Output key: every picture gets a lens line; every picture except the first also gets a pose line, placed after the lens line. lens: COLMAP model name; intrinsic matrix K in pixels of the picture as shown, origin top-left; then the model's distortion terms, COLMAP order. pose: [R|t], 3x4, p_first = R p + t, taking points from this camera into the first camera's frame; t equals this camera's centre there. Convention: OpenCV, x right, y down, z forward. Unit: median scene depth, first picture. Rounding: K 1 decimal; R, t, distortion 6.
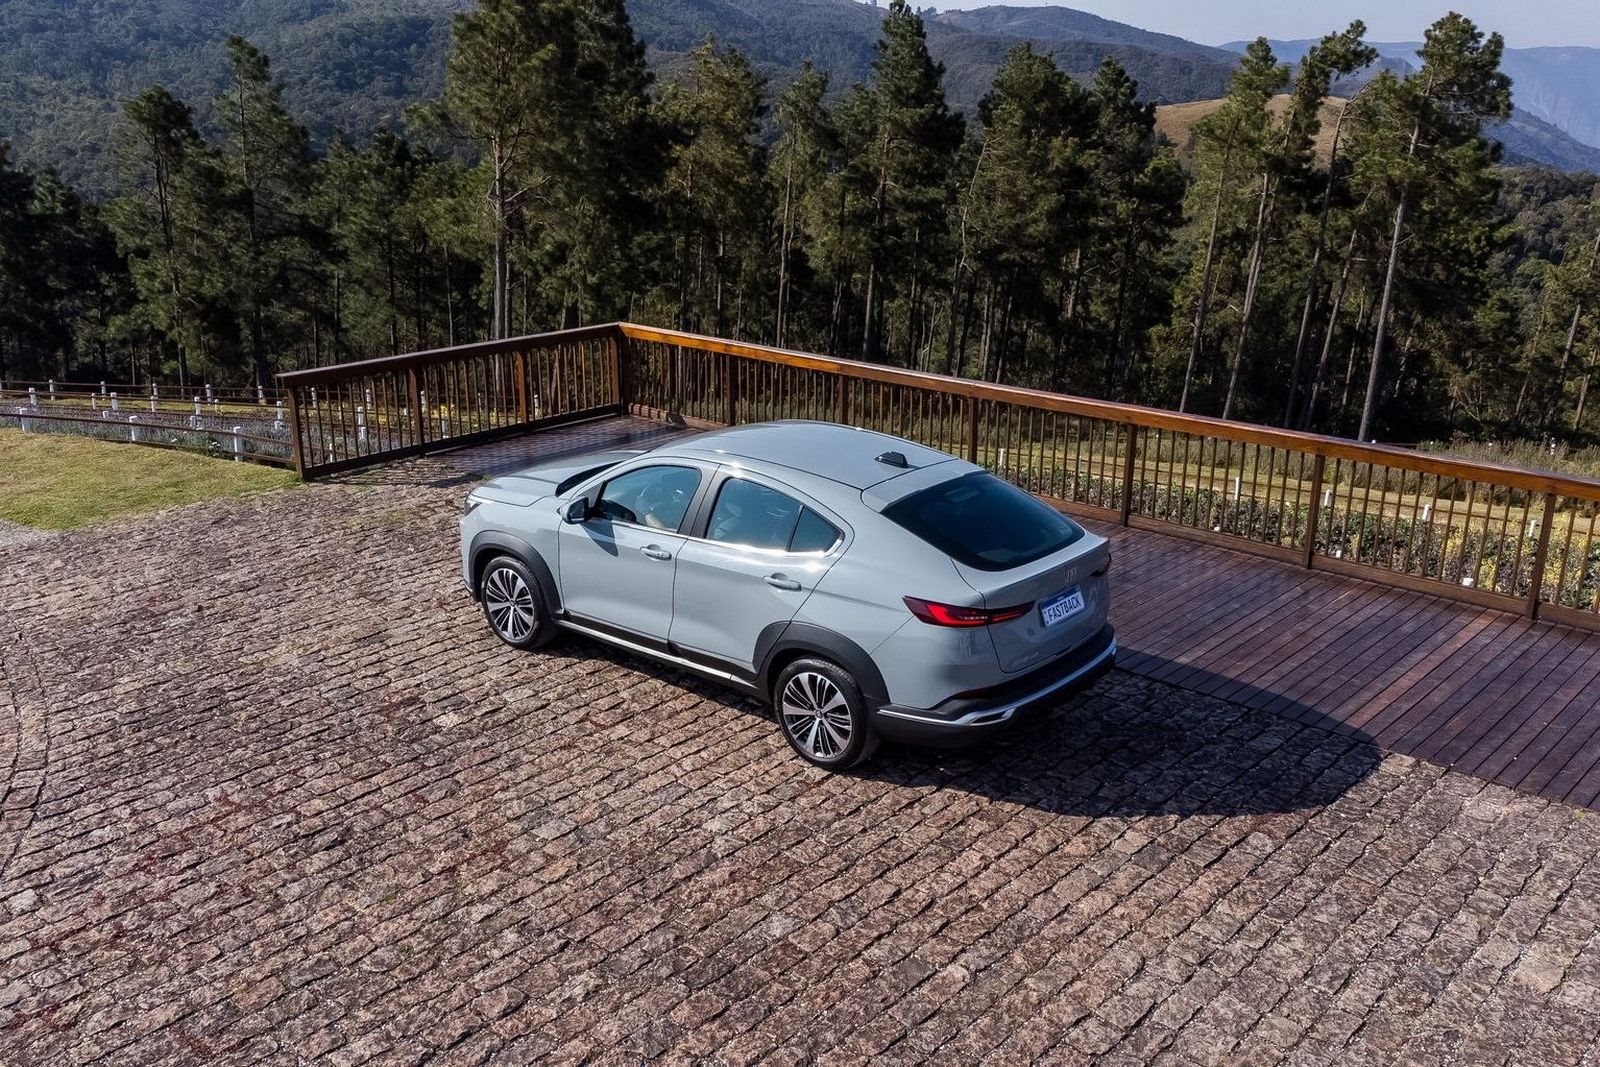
lens RADIAL K [[1525.3, 0, 864.3], [0, 1525.3, 537.9], [0, 0, 1]] dist [0.000263, 0.077282]
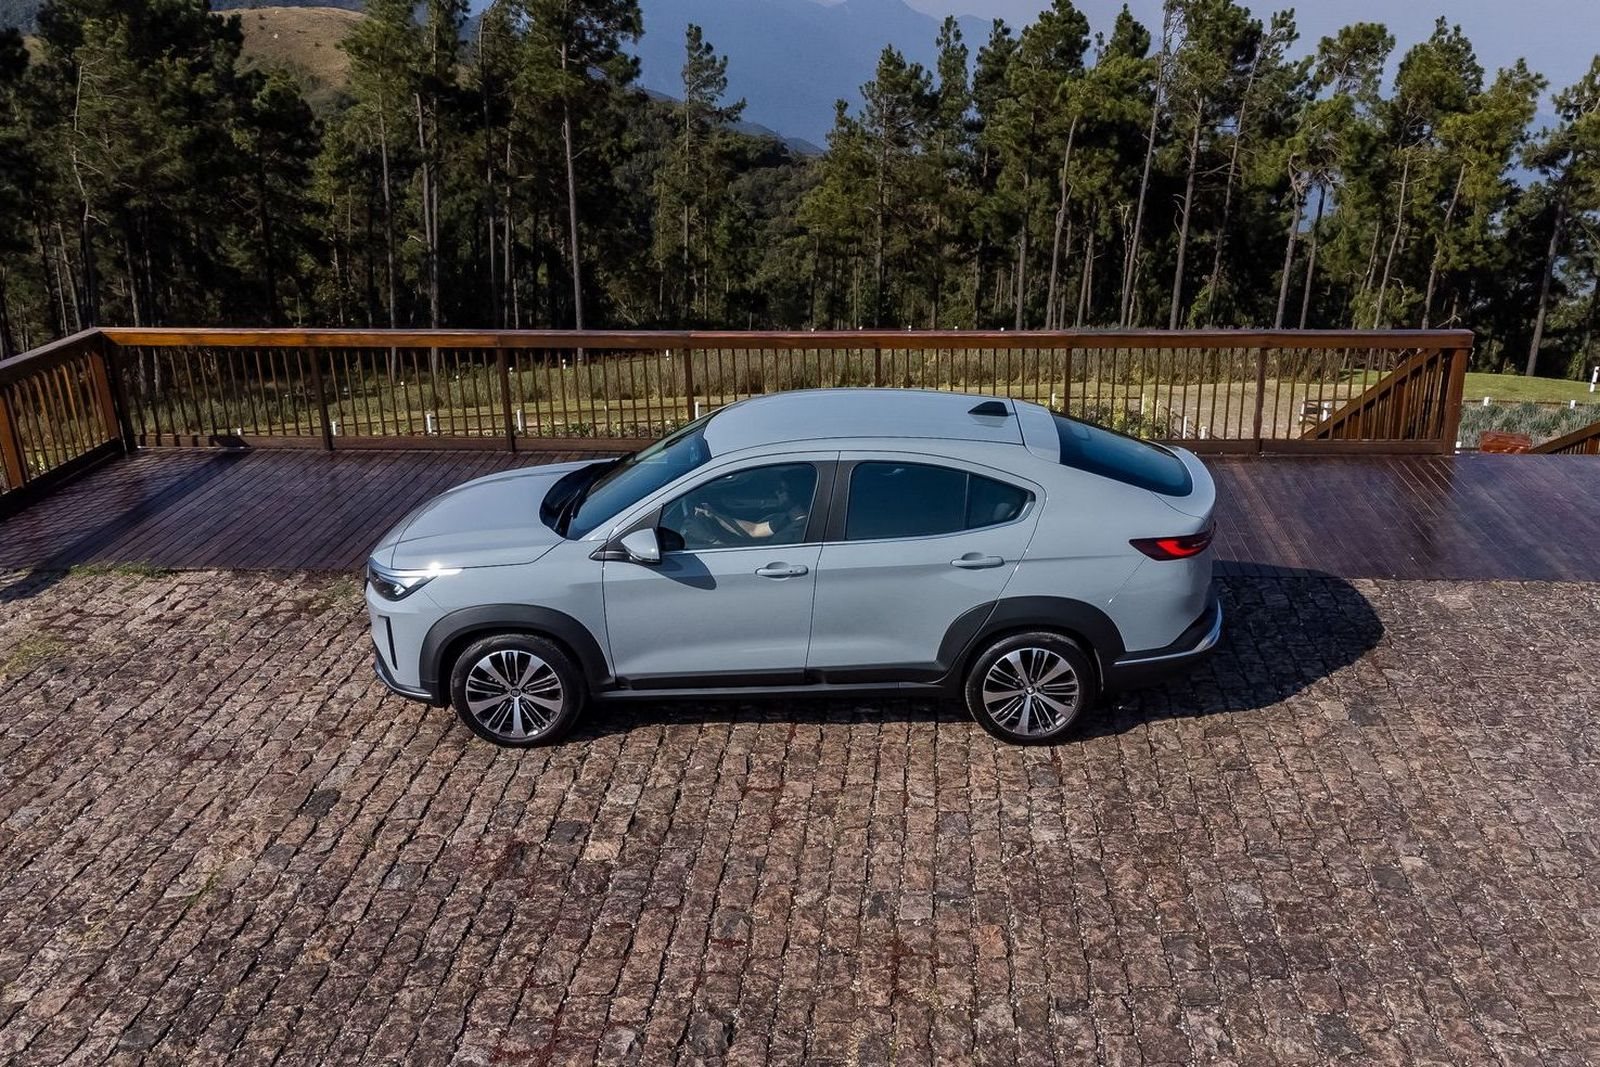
lens RADIAL K [[1525.3, 0, 864.3], [0, 1525.3, 537.9], [0, 0, 1]] dist [0.000263, 0.077282]
pose [[0.730914, -0.228314, 0.643147, -0.583681], [0.194824, 0.972970, 0.123990, -0.094185], [-0.654071, 0.034674, 0.755638, 0.310261]]
